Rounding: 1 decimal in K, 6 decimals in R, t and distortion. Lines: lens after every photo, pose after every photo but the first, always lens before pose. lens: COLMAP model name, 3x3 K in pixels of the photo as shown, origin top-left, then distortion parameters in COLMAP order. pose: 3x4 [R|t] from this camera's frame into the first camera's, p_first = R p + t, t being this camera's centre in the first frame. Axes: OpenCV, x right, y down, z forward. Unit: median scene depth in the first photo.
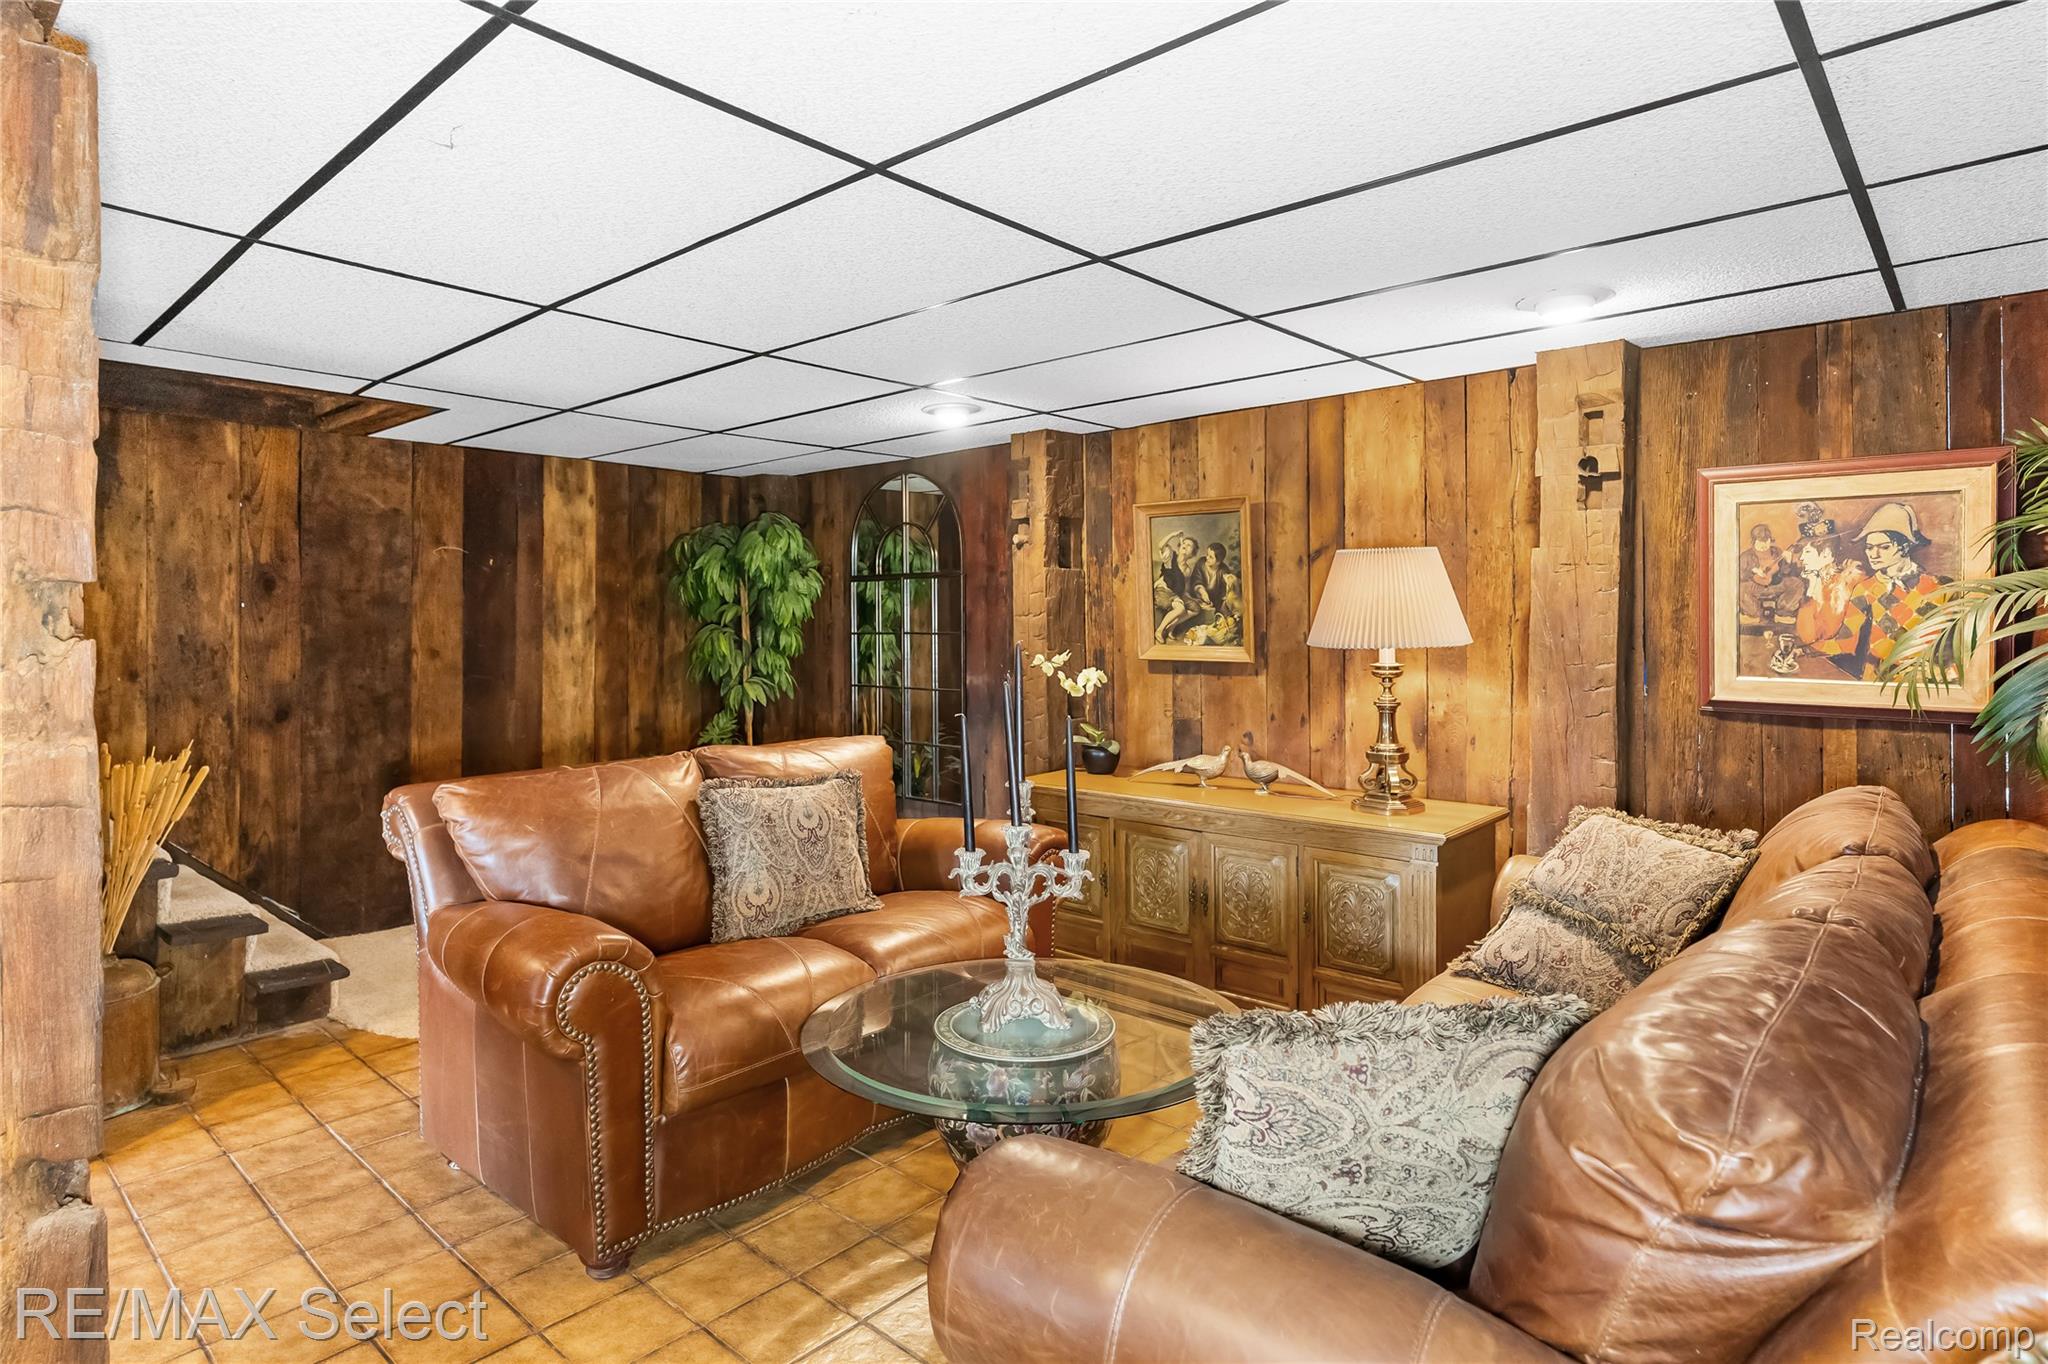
lens RADIAL K [[1091.2, 0, 1053.2], [0, 1091.2, 618.0], [0, 0, 1]] dist [-0.001748, -0.000077]
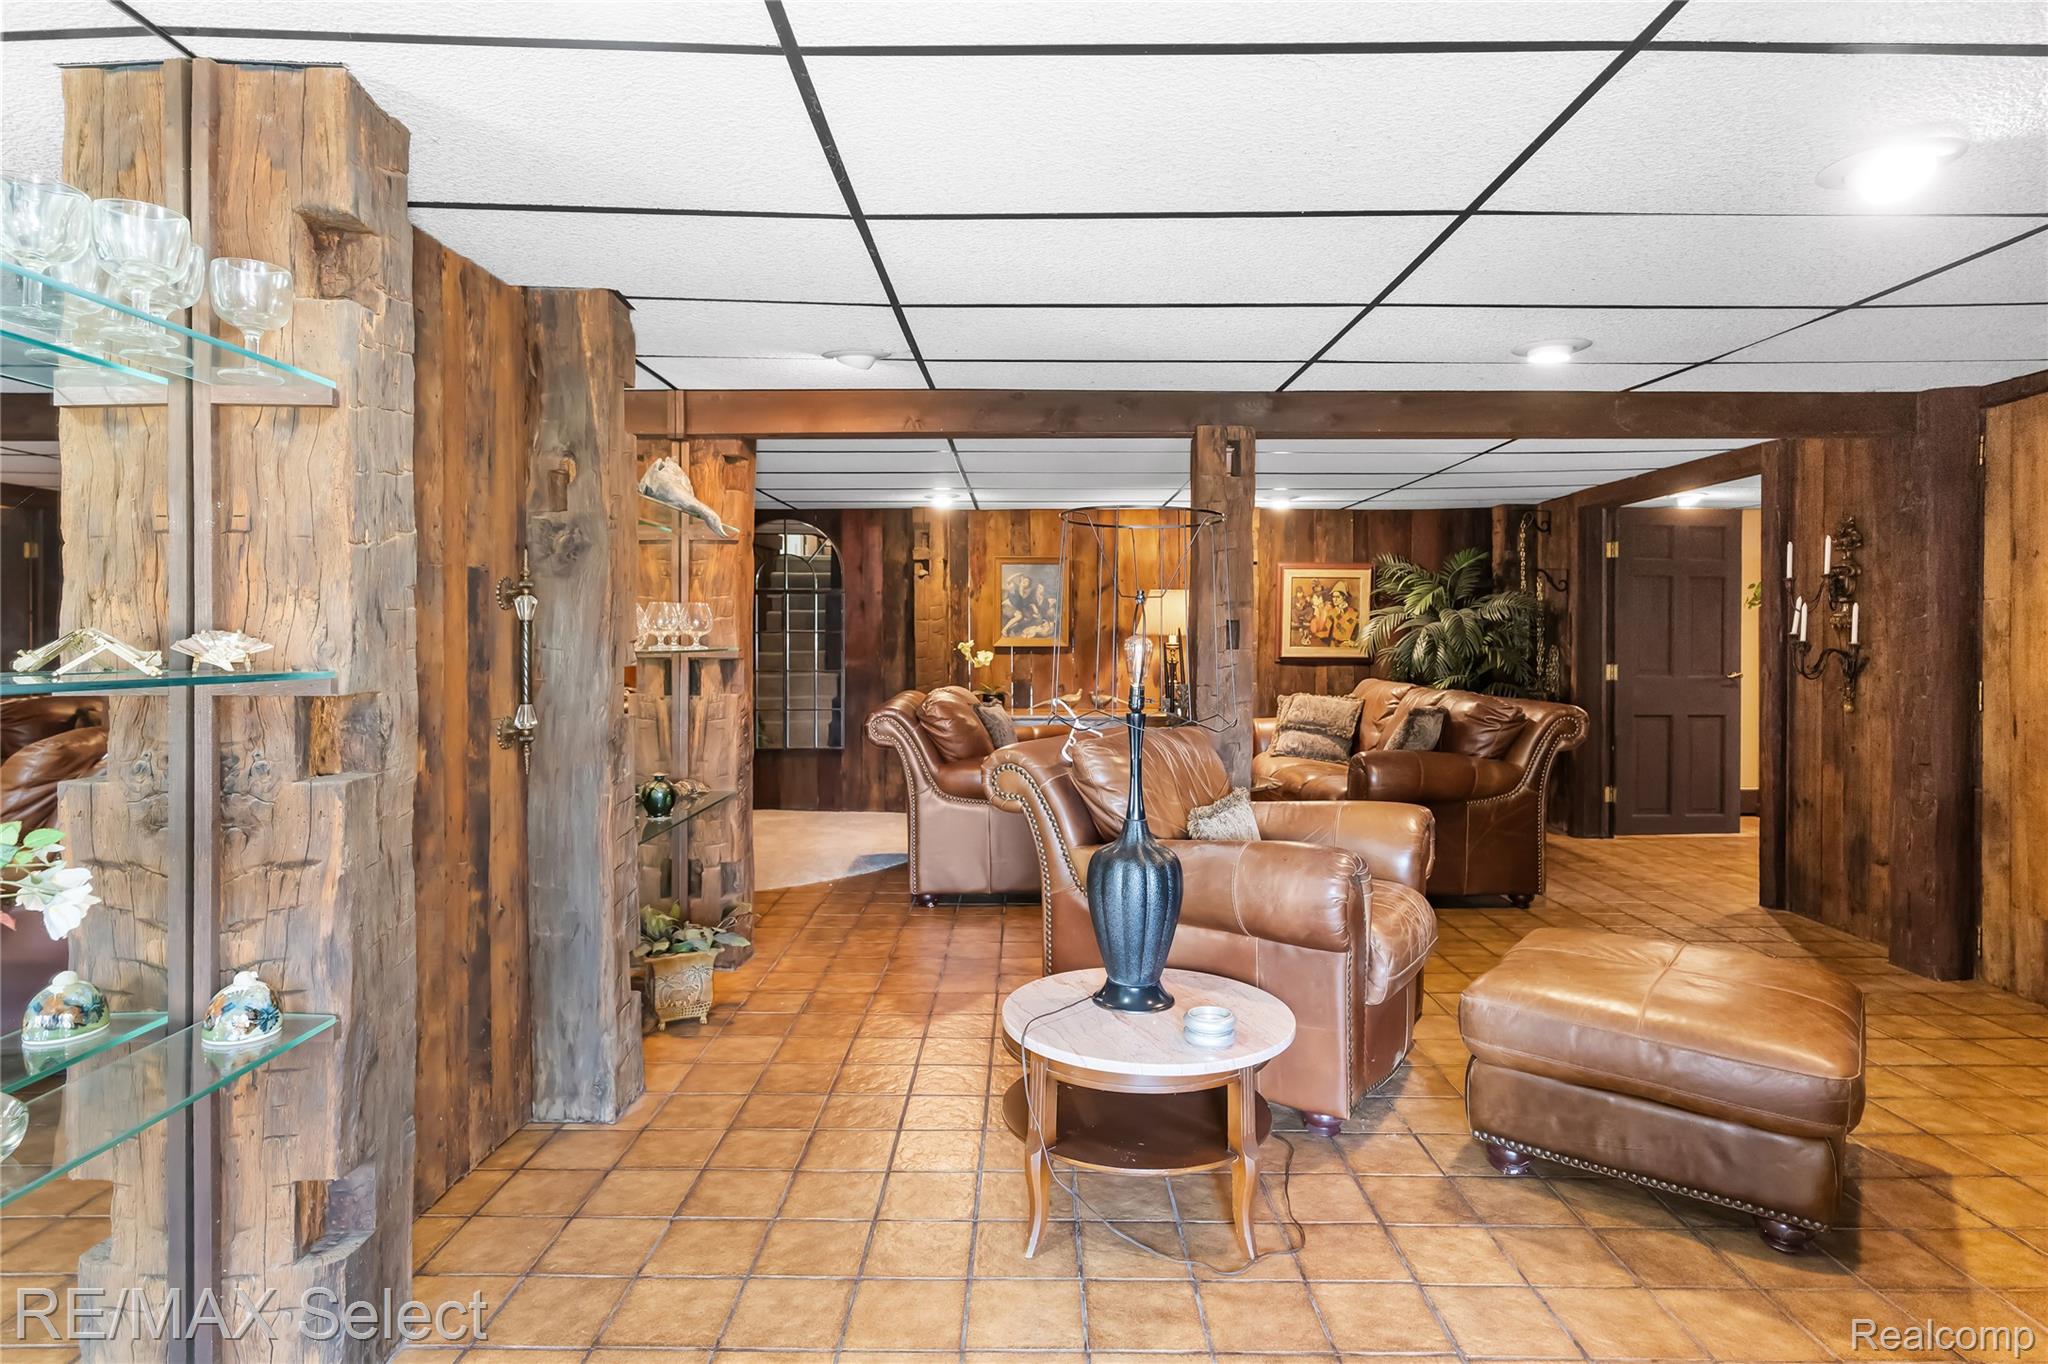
lens RADIAL K [[1091.2, 0, 1012.2], [0, 1091.2, 644.0], [0, 0, 1]] dist [-0.001748, -0.000077]
pose [[0.744583, 0.001936, 0.667527, -1.064007], [-0.003952, 0.999991, 0.001508, 0.032268], [-0.667518, -0.003761, 0.744584, -0.300751]]
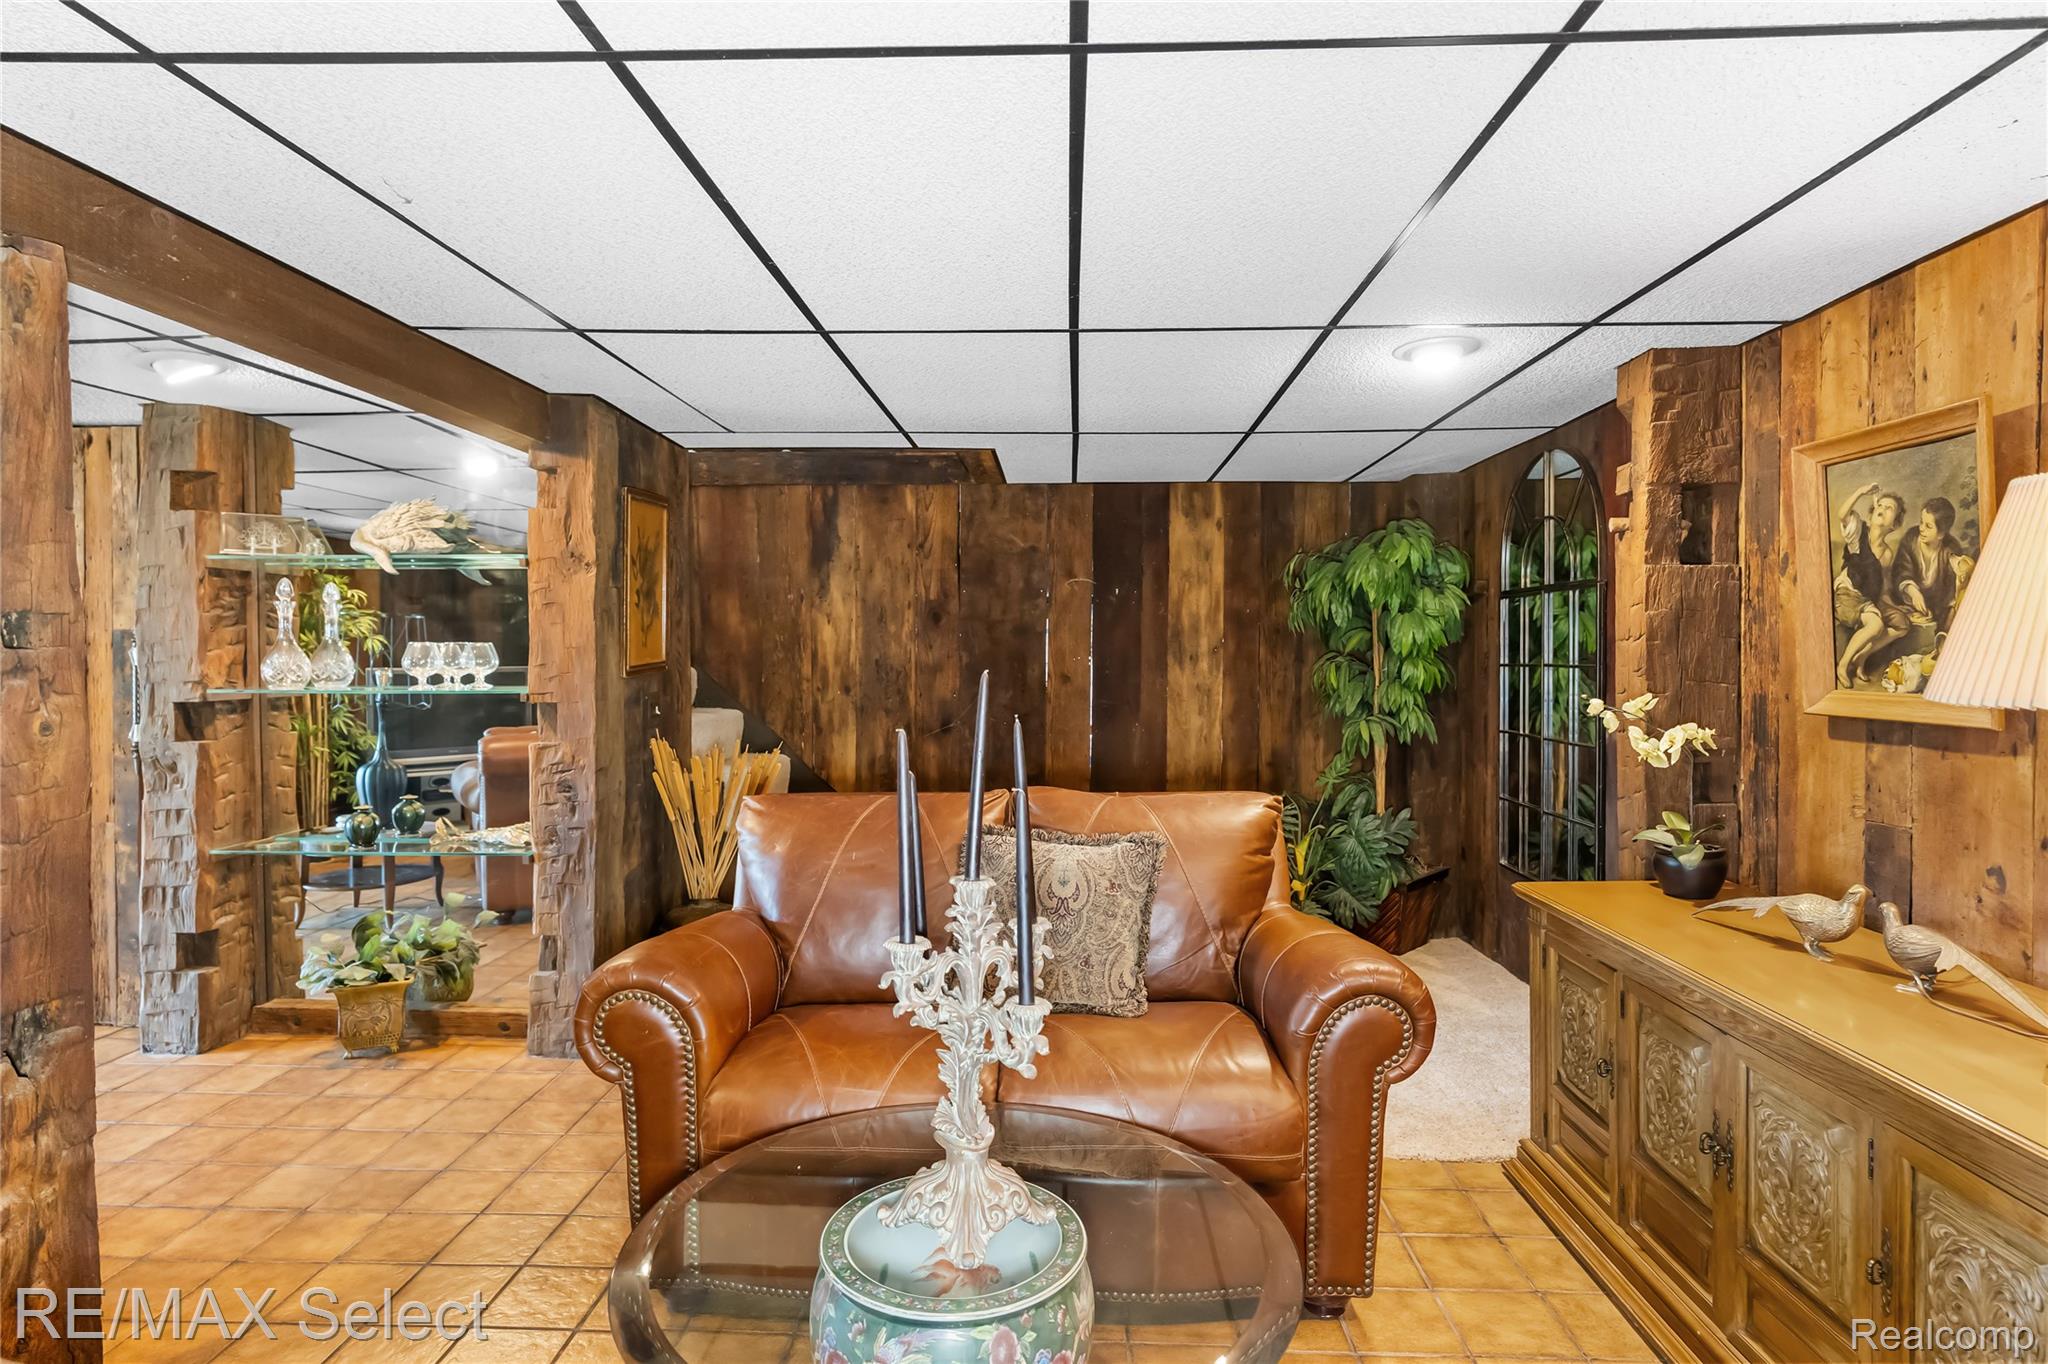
lens RADIAL K [[1091.2, 0, 1030.8], [0, 1091.2, 676.8], [0, 0, 1]] dist [-0.001748, -0.000077]
pose [[0.633514, 0.020000, -0.773473, 0.272242], [-0.000323, 0.999673, 0.025584, 0.003599], [0.773731, -0.015958, 0.633313, 0.319545]]
